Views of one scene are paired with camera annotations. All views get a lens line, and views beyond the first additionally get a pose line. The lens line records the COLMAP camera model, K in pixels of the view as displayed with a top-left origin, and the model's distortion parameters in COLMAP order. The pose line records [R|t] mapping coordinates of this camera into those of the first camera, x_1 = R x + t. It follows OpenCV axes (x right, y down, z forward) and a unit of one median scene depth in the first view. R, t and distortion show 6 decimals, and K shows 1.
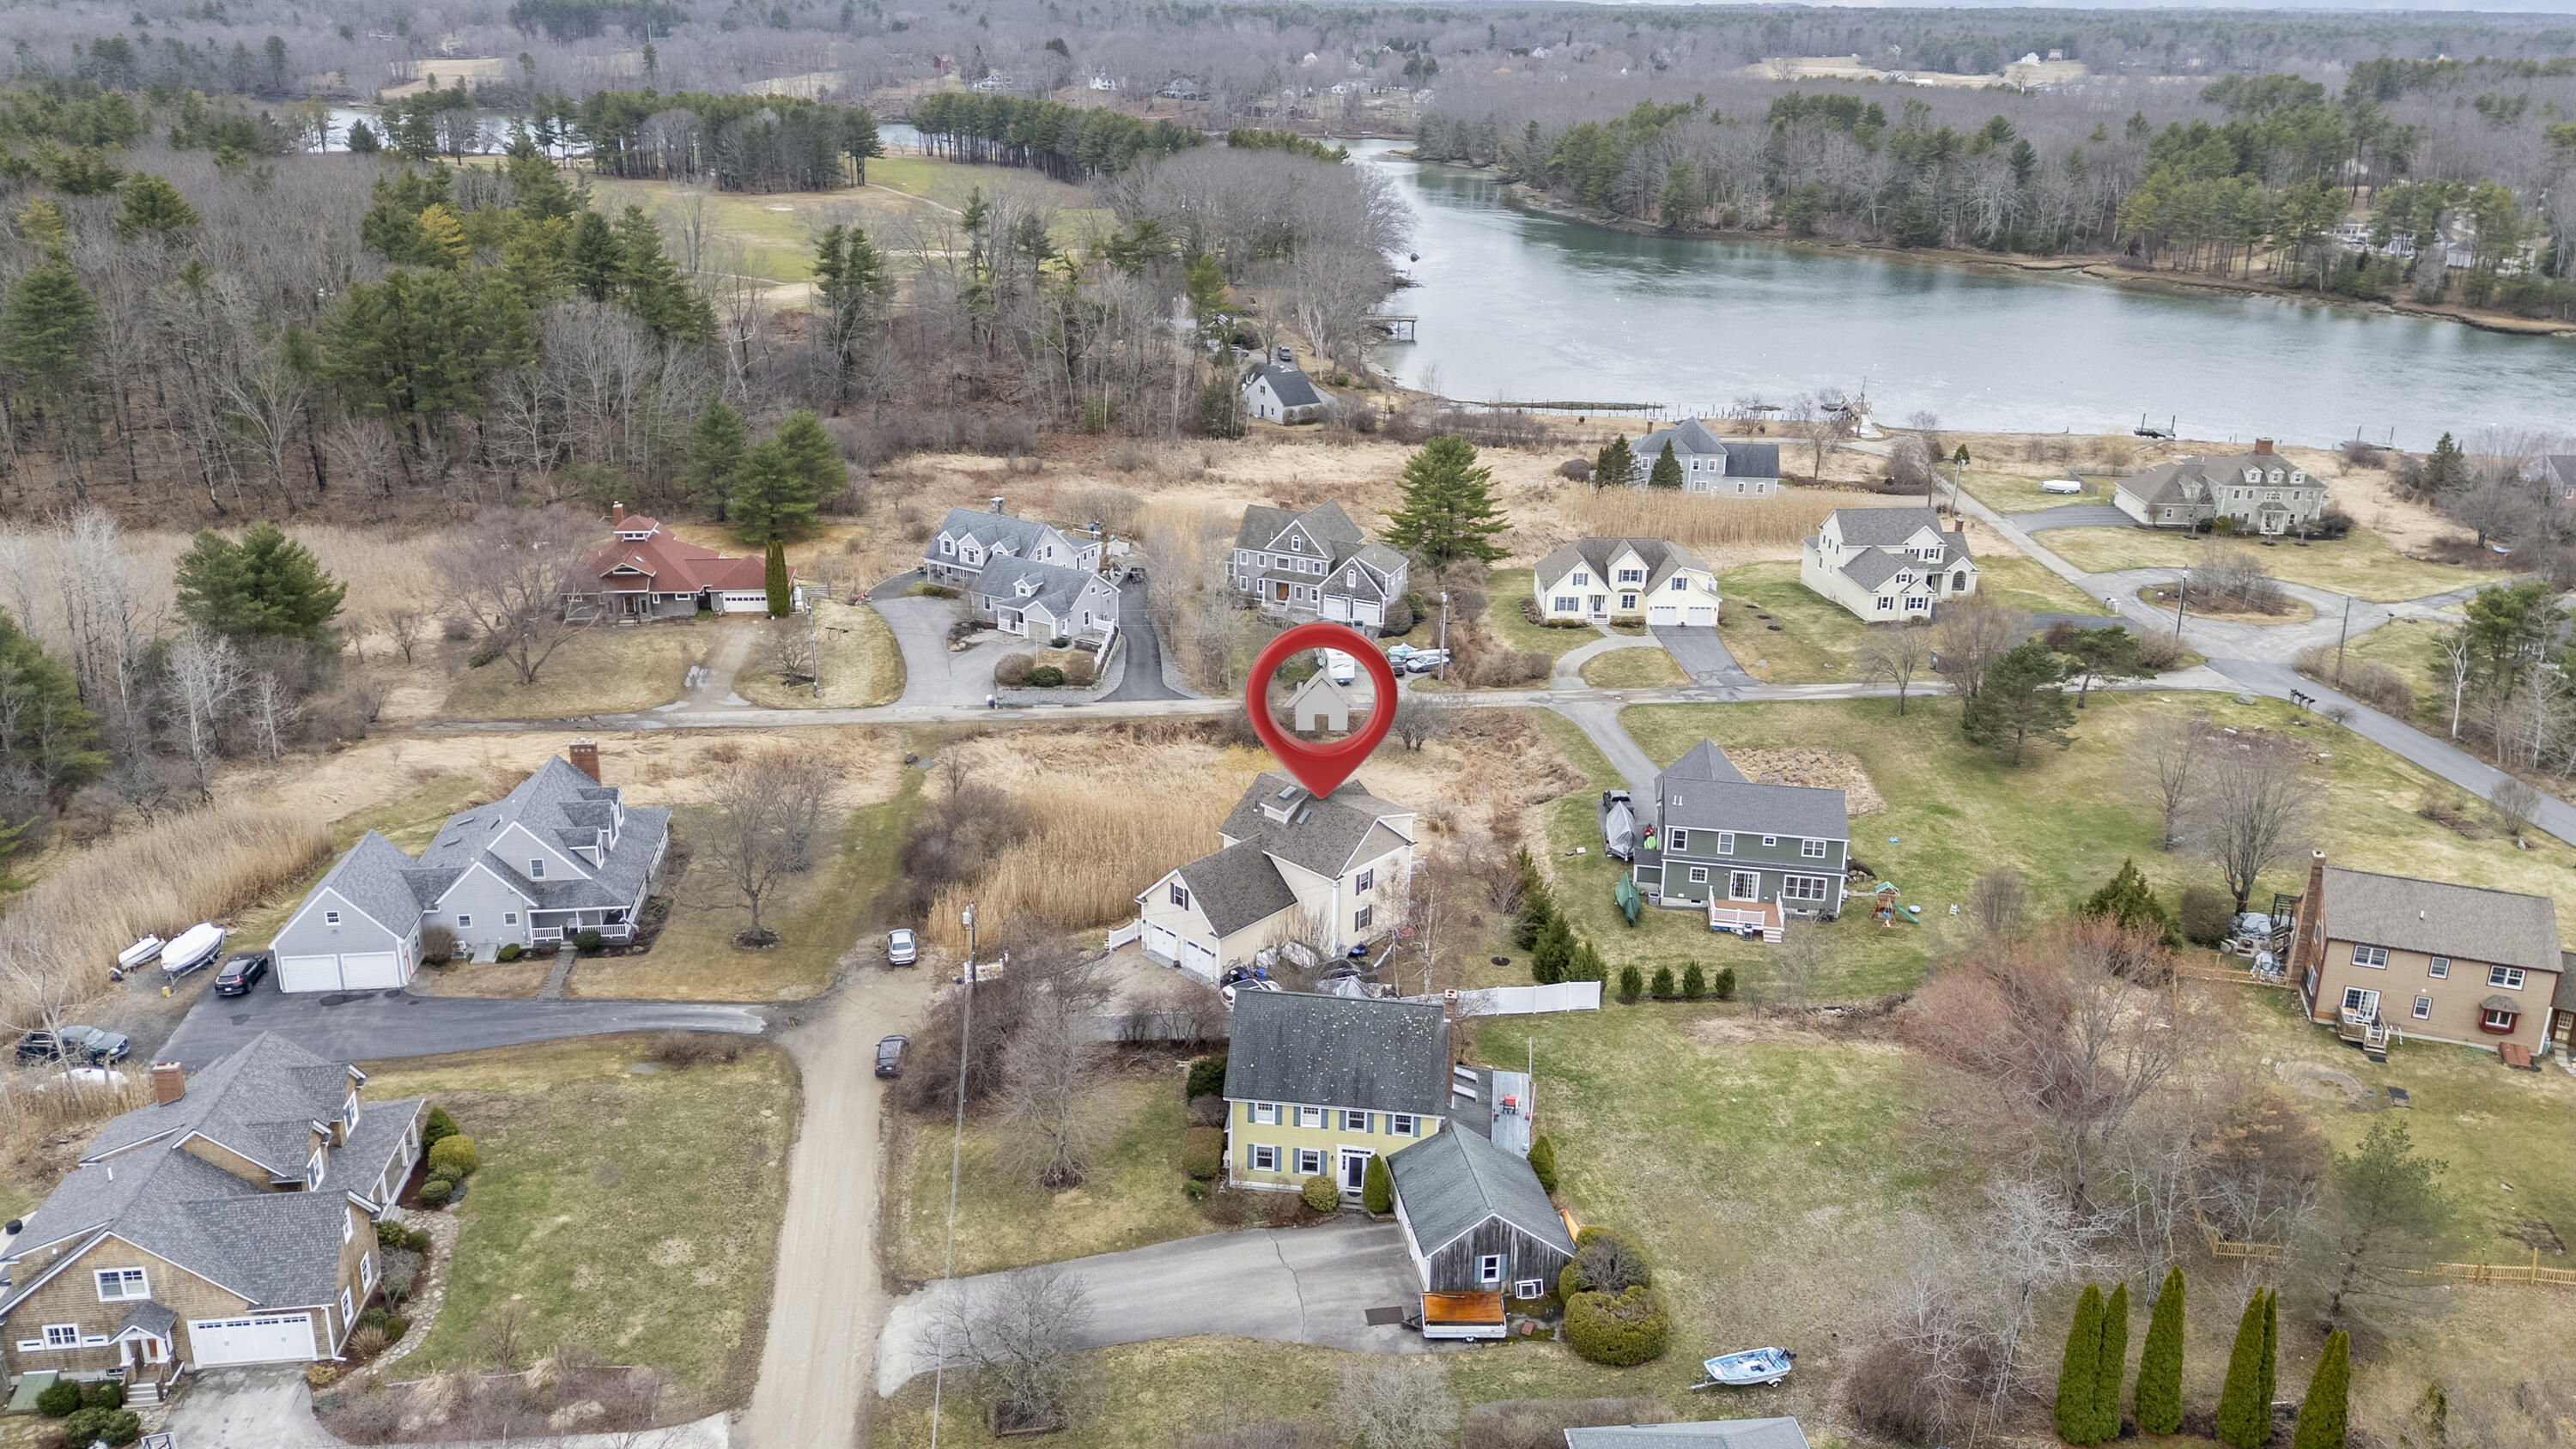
lens RADIAL K [[1845.1, 0, 1286.7], [0, 1845.1, 726.1], [0, 0, 1]] dist [0.059921, -0.034472]
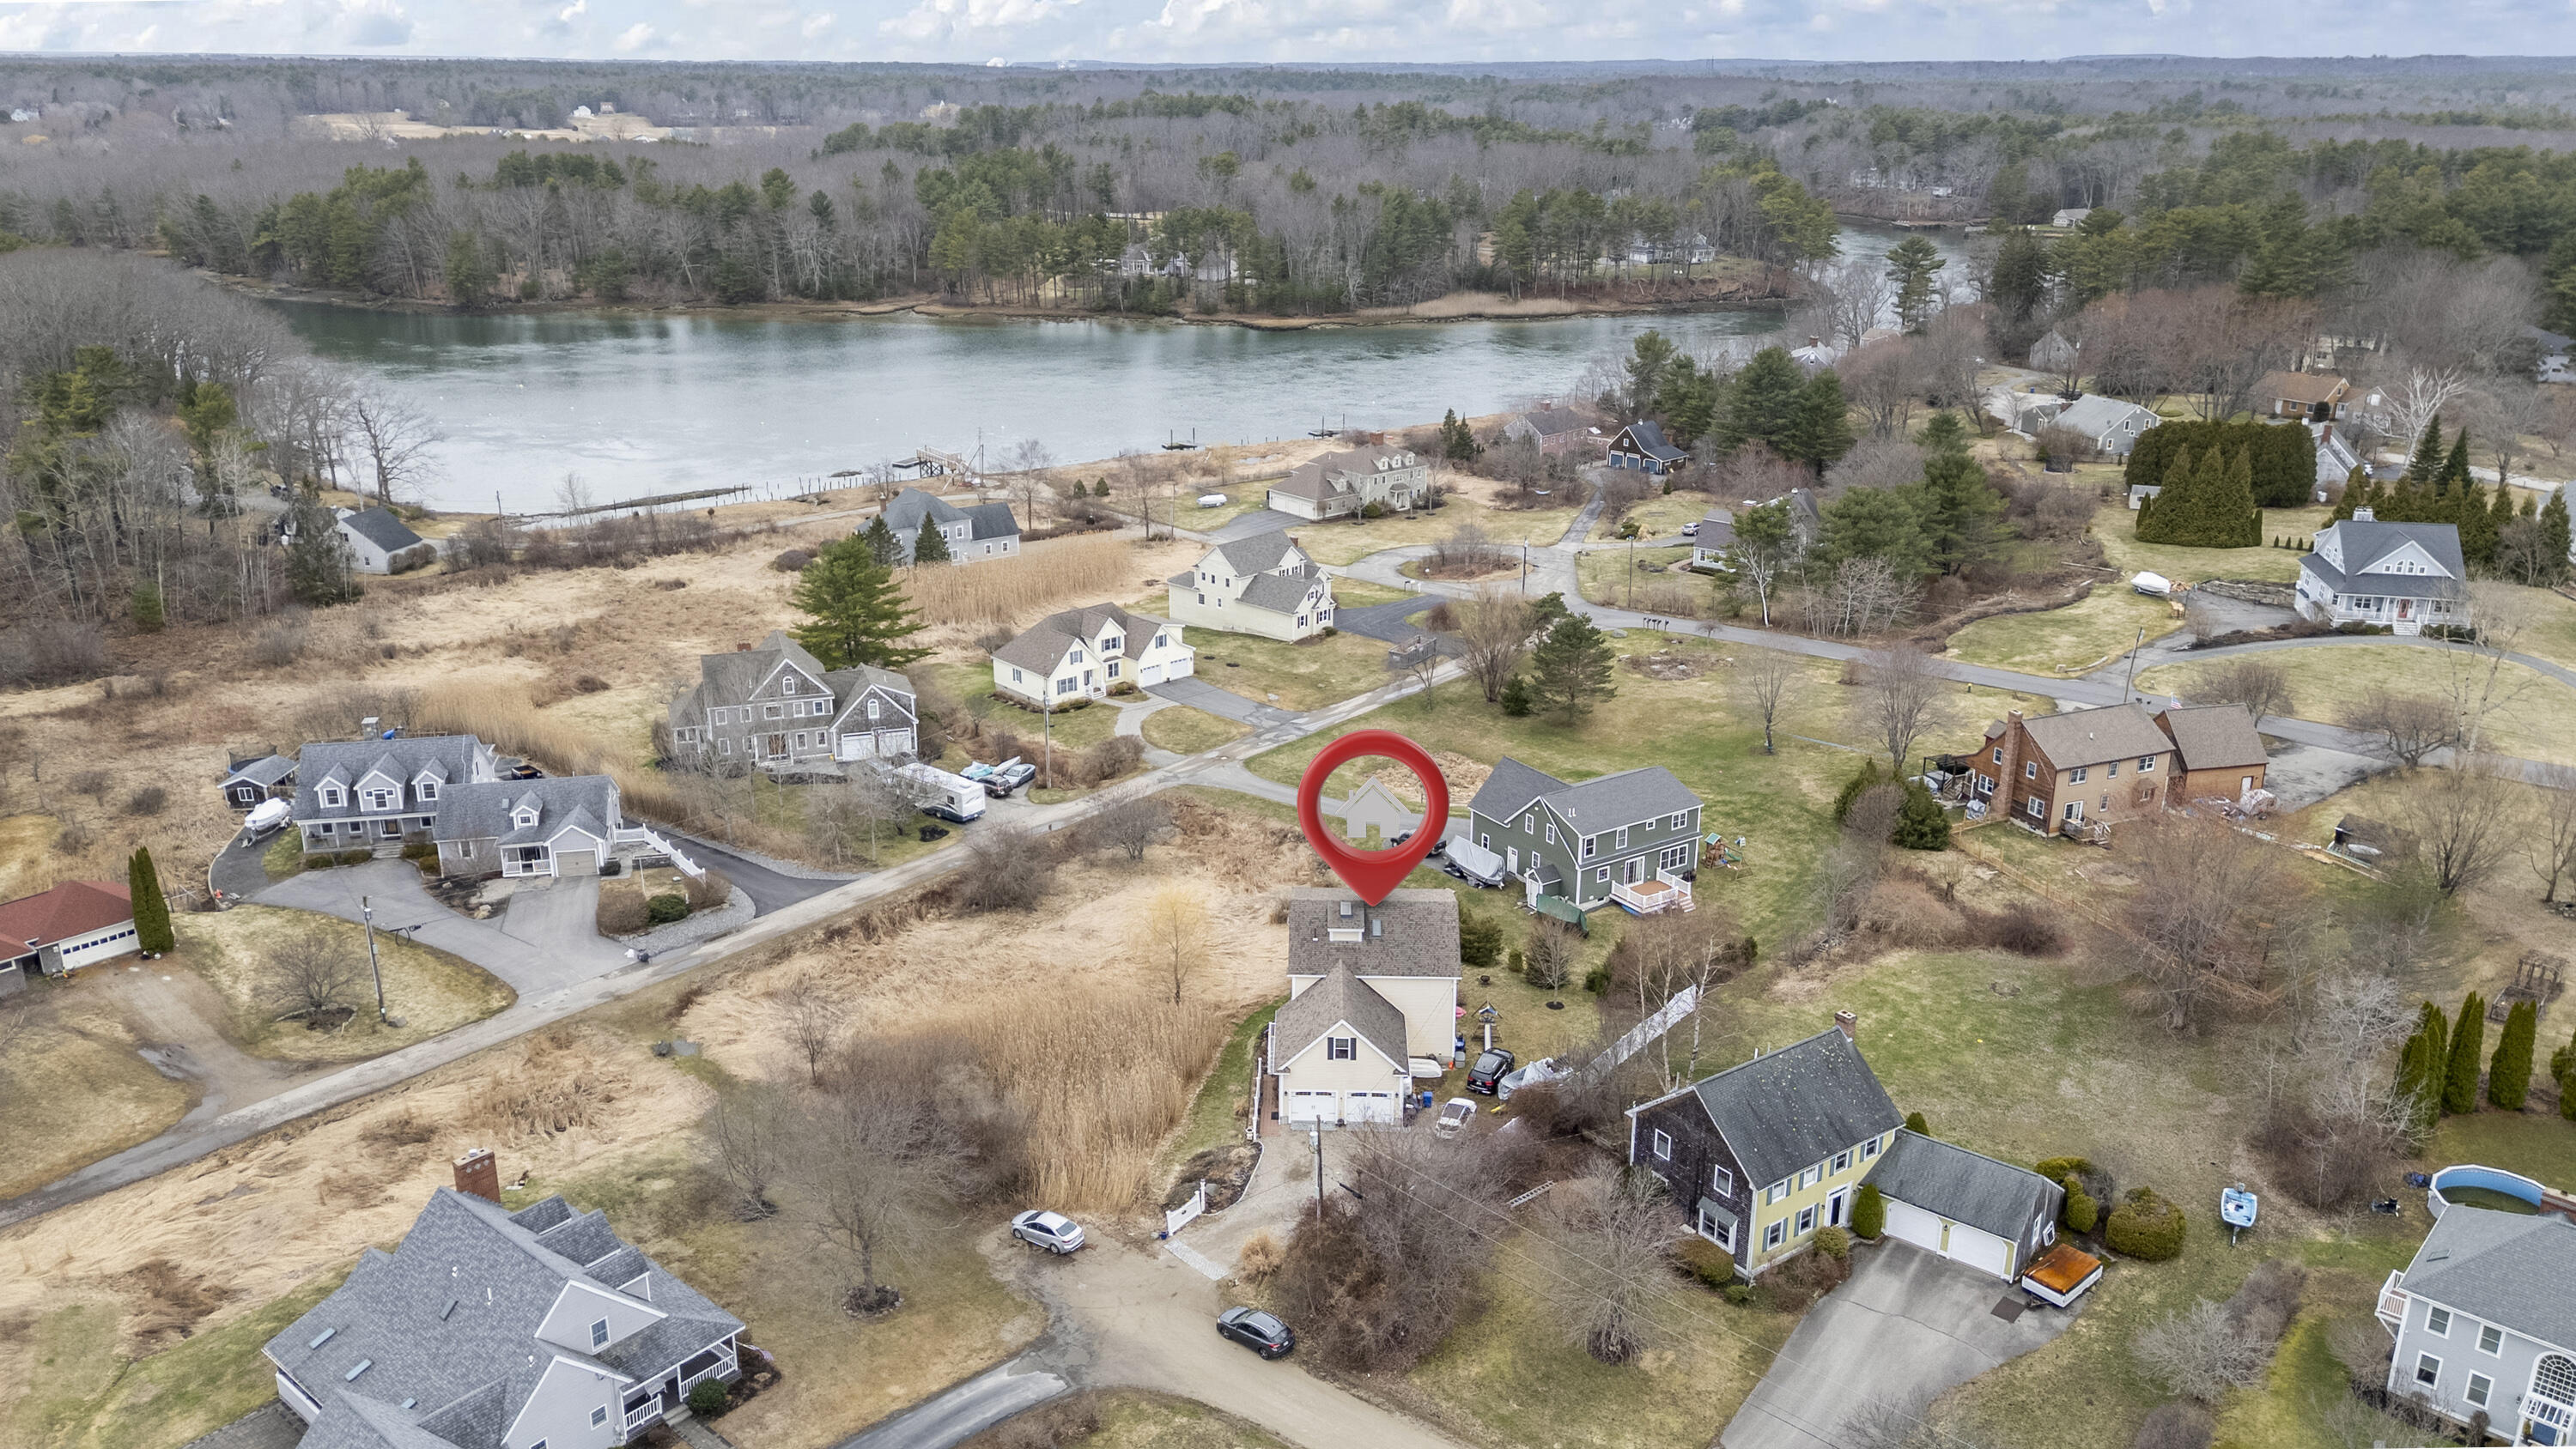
lens RADIAL K [[1845.1, 0, 1328.9], [0, 1845.1, 786.3], [0, 0, 1]] dist [0.059921, -0.034472]
pose [[0.750278, -0.255471, 0.609768, -0.341645], [0.253654, 0.962972, 0.091348, -0.068165], [-0.610527, 0.086134, 0.787298, 0.163387]]
